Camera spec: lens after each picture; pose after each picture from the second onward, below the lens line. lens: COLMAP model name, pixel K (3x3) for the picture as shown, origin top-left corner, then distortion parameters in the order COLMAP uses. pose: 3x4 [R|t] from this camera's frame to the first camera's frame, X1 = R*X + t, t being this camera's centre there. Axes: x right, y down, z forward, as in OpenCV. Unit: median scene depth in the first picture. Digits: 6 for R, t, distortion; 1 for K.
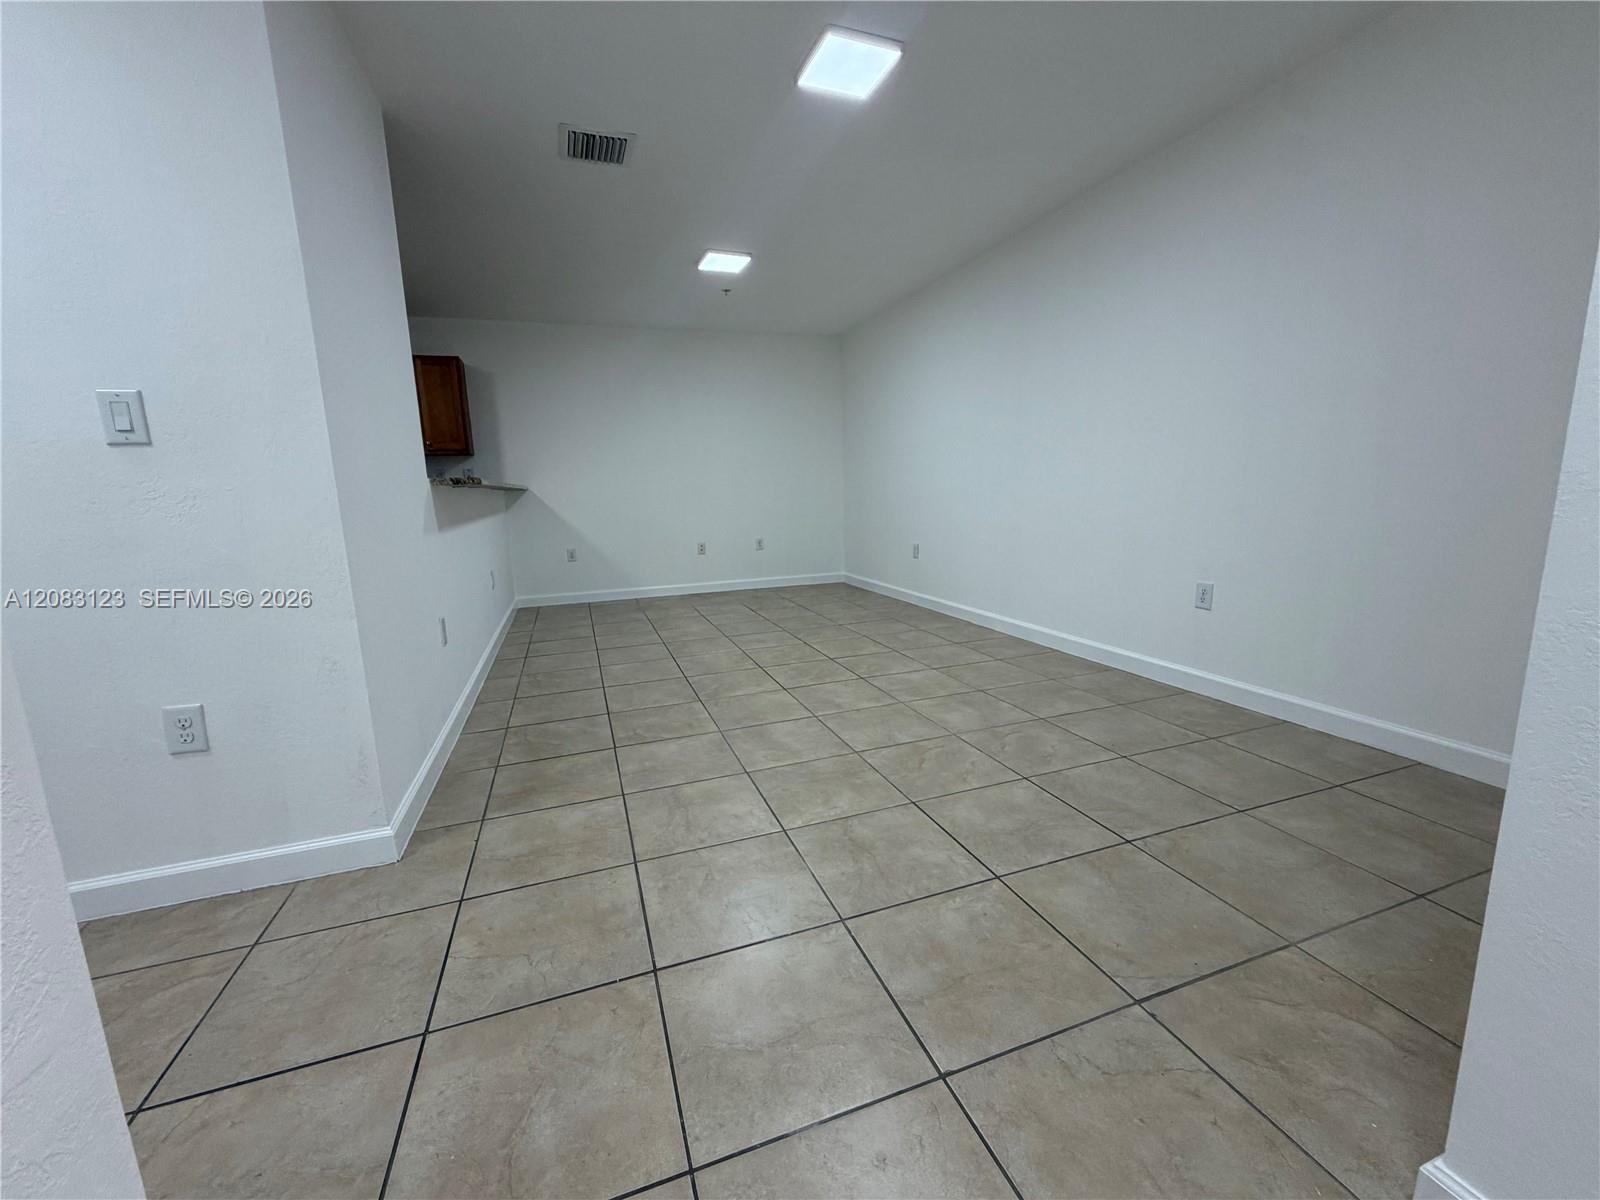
lens RADIAL K [[640.0, 0, 795.3], [0, 640.0, 600.7], [0, 0, 1]] dist [0.001447, -0.000095]
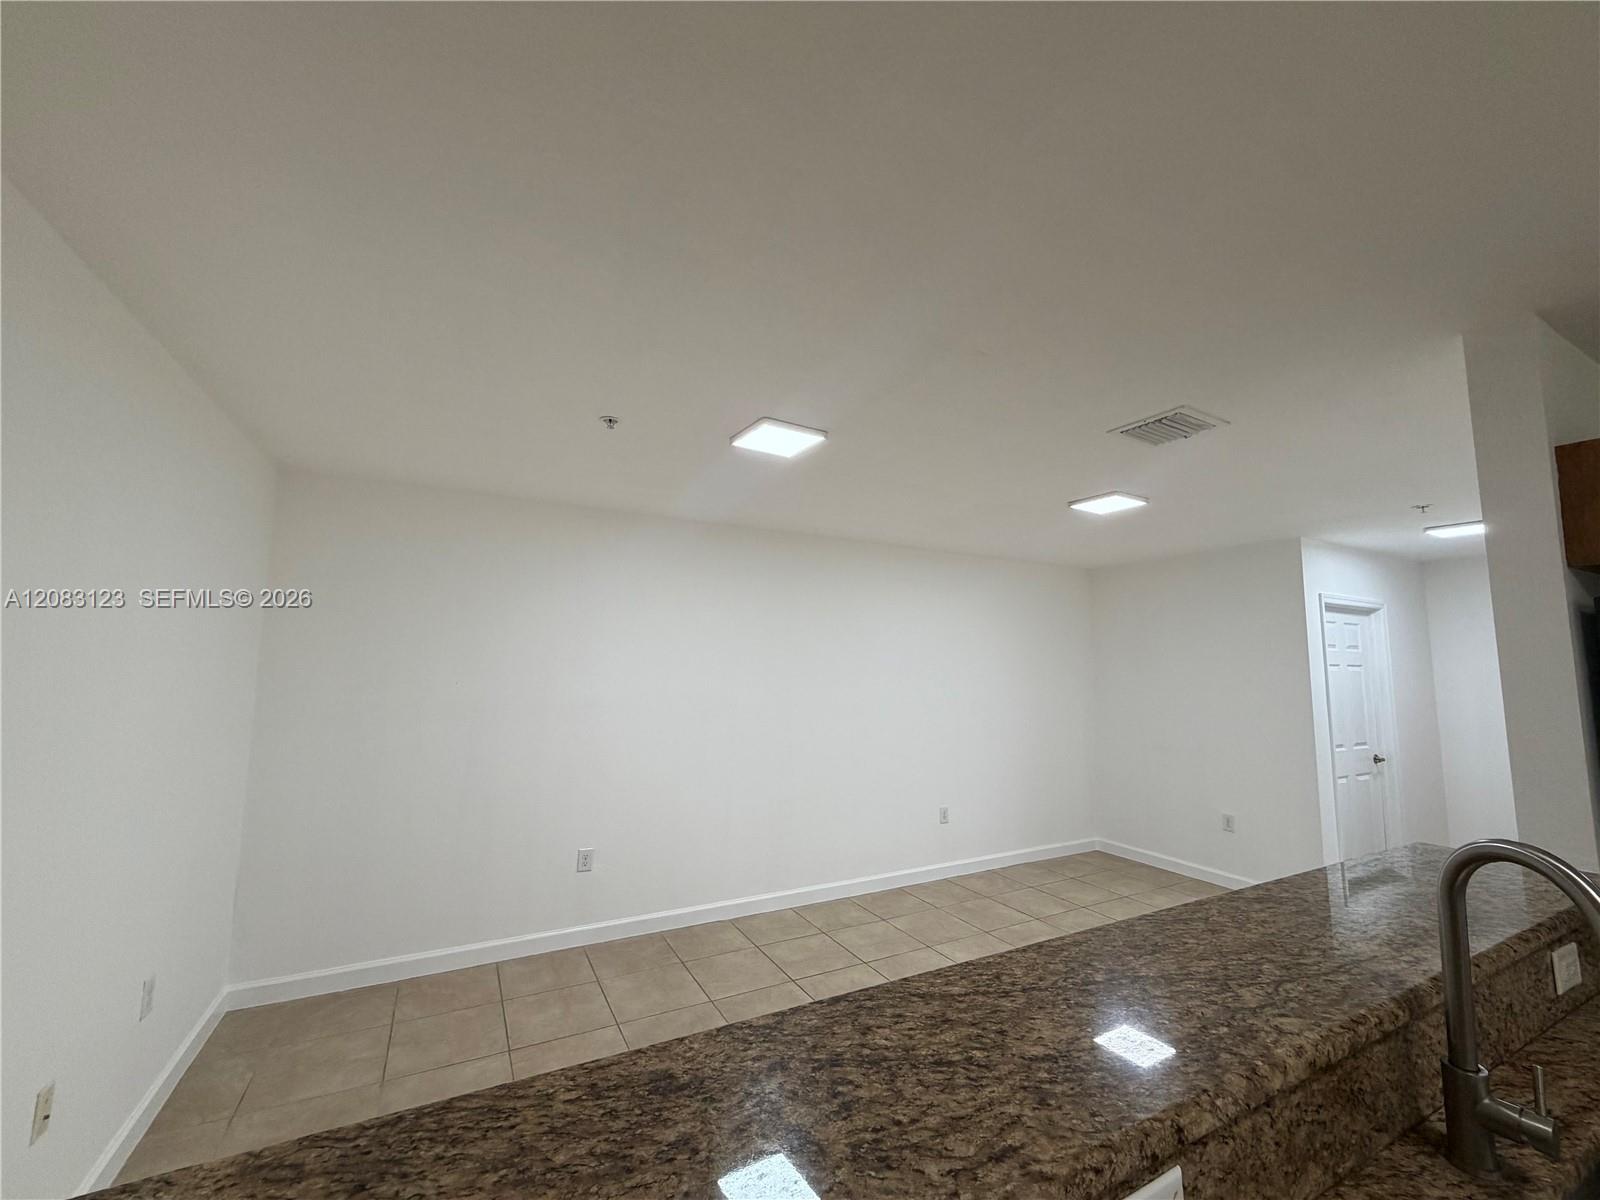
lens RADIAL K [[631.5, 0, 798.6], [0, 631.5, 626.8], [0, 0, 1]] dist [0.000484, -0.000013]
pose [[-0.161575, 0.117109, 0.979887, -0.872194], [0.172479, 0.981002, -0.088802, -0.372450], [-0.971671, 0.154662, -0.178704, 1.466454]]
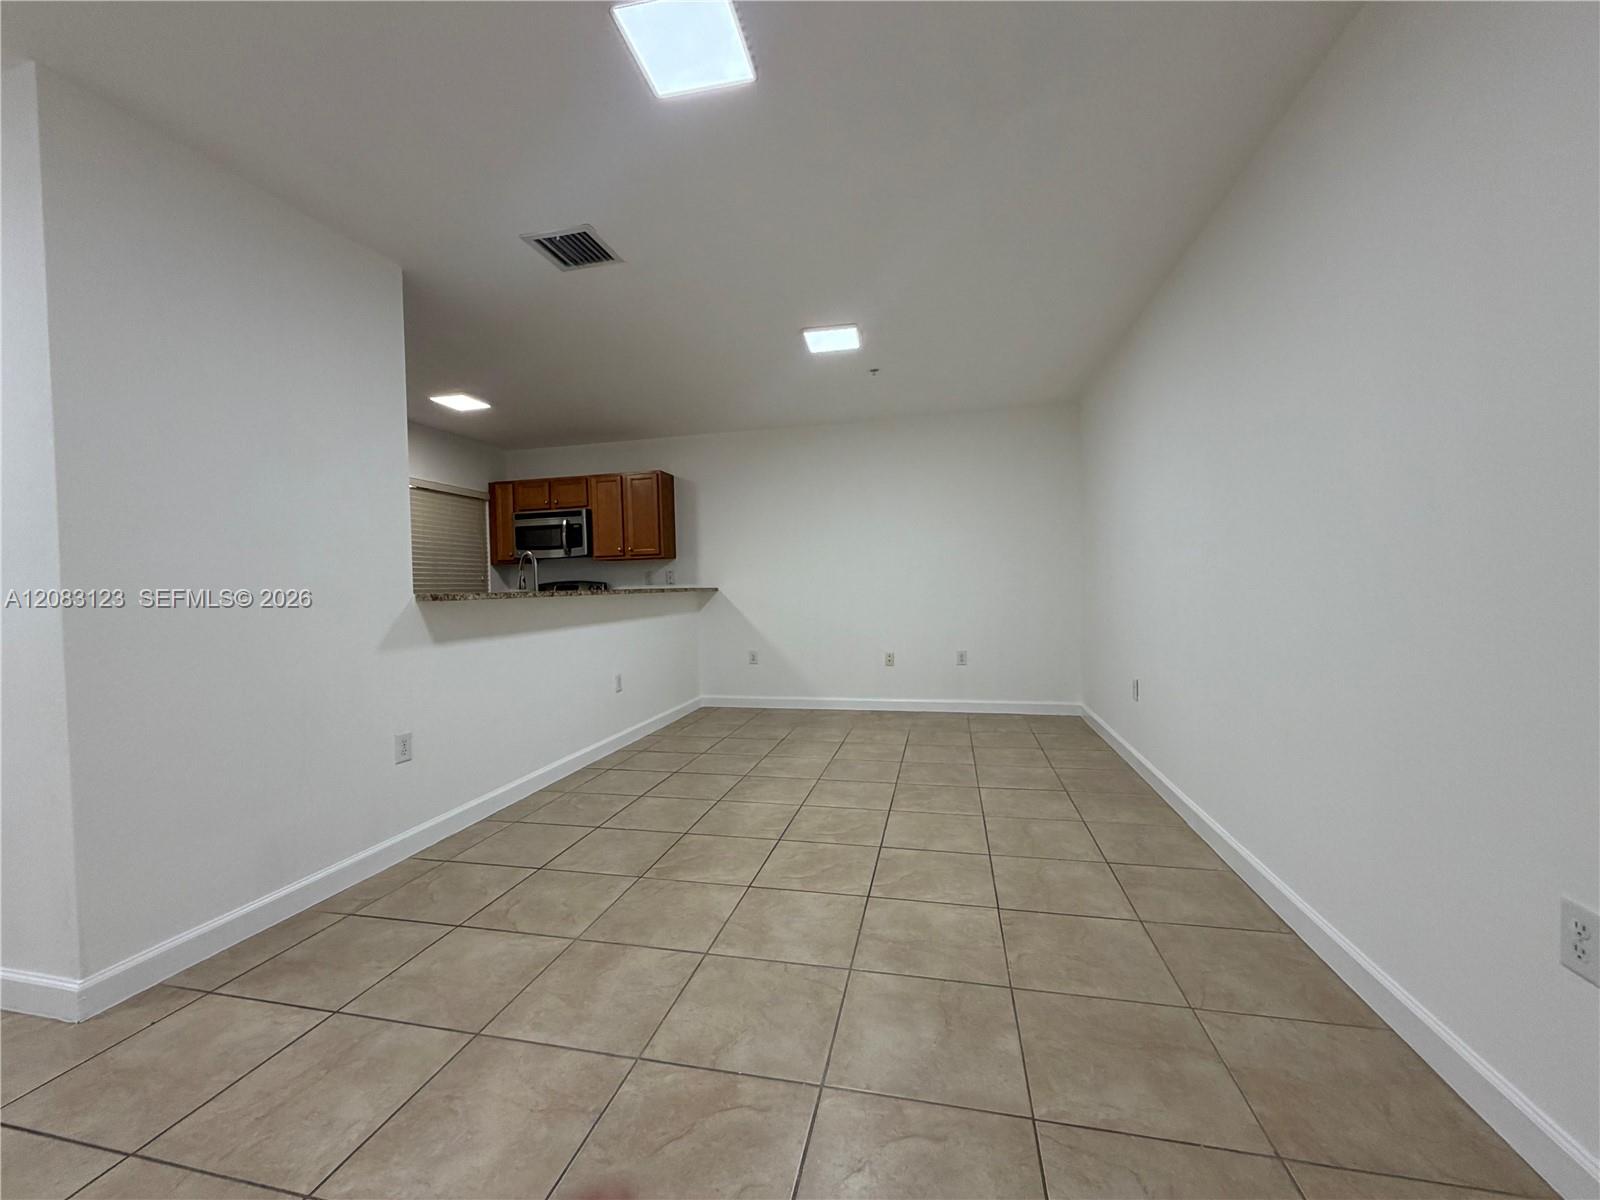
lens RADIAL K [[640.0, 0, 795.3], [0, 640.0, 600.7], [0, 0, 1]] dist [0.001447, -0.000095]
pose [[0.843170, 0.022395, -0.537180, 0.420749], [-0.094658, 0.989709, -0.107316, -0.110423], [0.529248, 0.141334, 0.836613, 0.400269]]
